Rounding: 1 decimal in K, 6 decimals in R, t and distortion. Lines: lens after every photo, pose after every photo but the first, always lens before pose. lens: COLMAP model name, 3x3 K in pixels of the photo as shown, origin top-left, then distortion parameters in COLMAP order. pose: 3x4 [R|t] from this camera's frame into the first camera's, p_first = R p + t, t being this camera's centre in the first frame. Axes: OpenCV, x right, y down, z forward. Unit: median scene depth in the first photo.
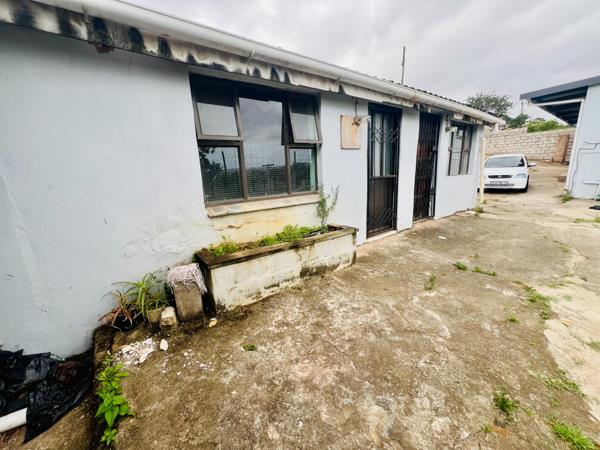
lens RADIAL K [[238.9, 0, 299.8], [0, 238.9, 223.3], [0, 0, 1]] dist [0.000609, 0.000263]
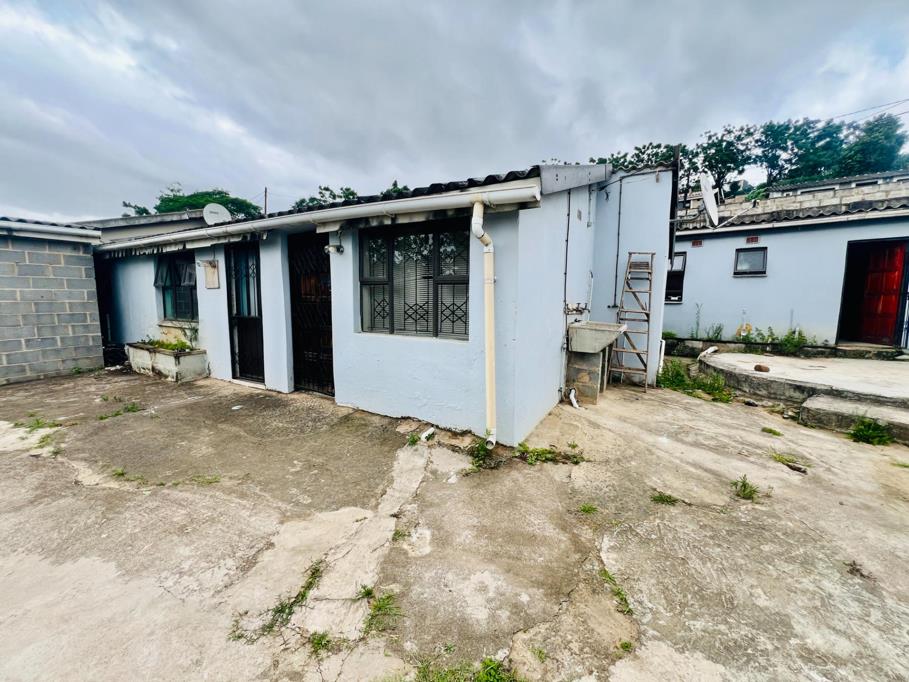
lens RADIAL K [[361.9, 0, 454.1], [0, 361.9, 338.5], [0, 0, 1]] dist [0.000609, 0.000263]
pose [[0.391734, 0.145842, -0.908446, 2.096867], [-0.219351, 0.973691, 0.061730, -0.407952], [0.893549, 0.175086, 0.413419, 1.263368]]
